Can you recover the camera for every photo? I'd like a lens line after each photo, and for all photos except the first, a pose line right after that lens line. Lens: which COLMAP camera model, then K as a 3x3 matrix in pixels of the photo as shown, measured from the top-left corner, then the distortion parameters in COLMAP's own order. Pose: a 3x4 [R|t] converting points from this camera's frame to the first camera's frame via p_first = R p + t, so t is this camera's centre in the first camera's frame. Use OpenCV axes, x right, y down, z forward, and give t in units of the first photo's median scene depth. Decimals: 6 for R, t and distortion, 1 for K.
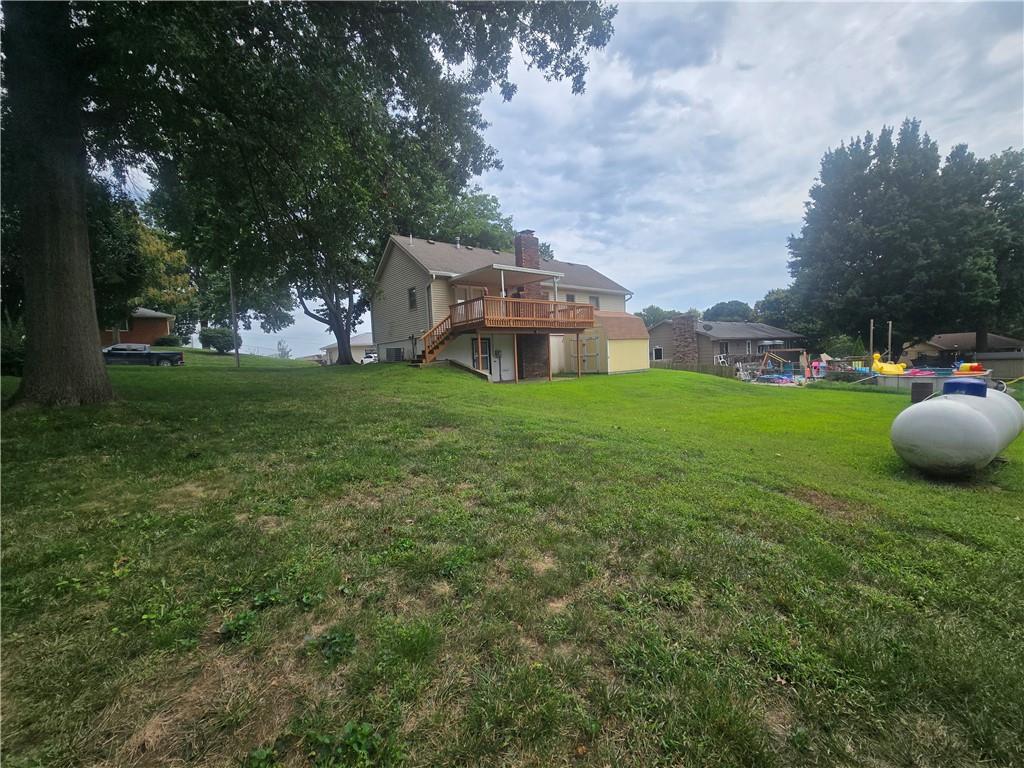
lens RADIAL K [[419.6, 0, 509.9], [0, 419.6, 387.3], [0, 0, 1]] dist [-0.000905, 0.000679]
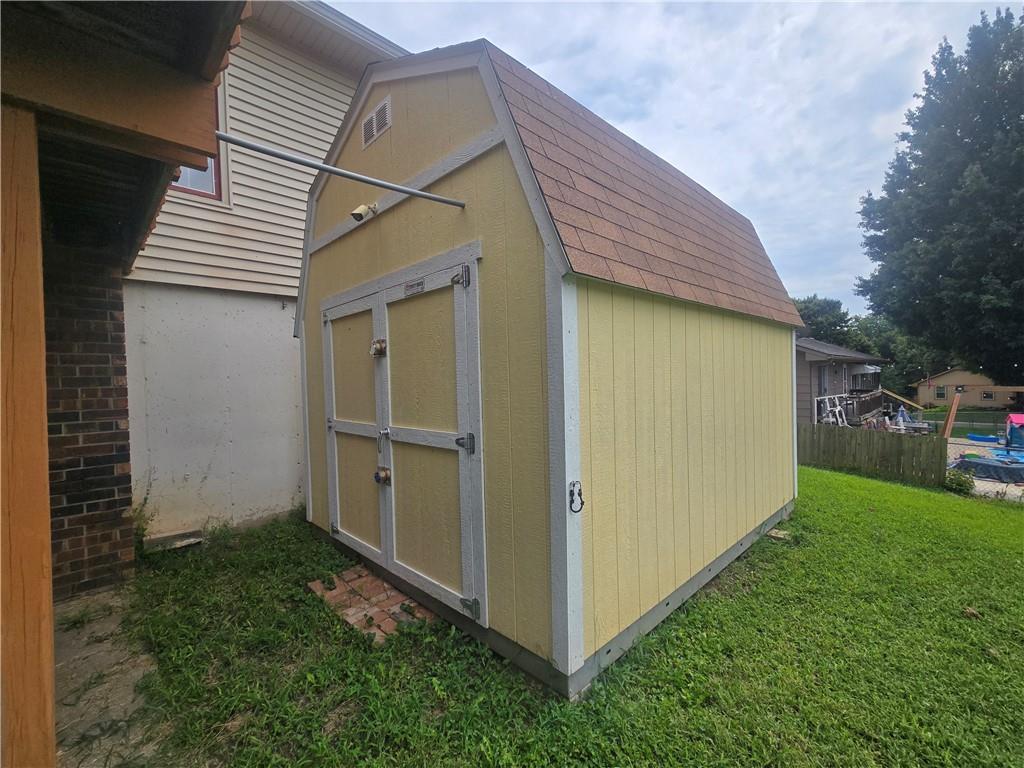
lens RADIAL K [[435.2, 0, 519.1], [0, 435.2, 386.4], [0, 0, 1]] dist [0.000942, 0.000149]
pose [[0.993536, 0.019496, 0.111834, 0.204389], [-0.013601, 0.998489, -0.053237, -0.084239], [-0.112703, 0.051372, 0.992300, 0.870090]]
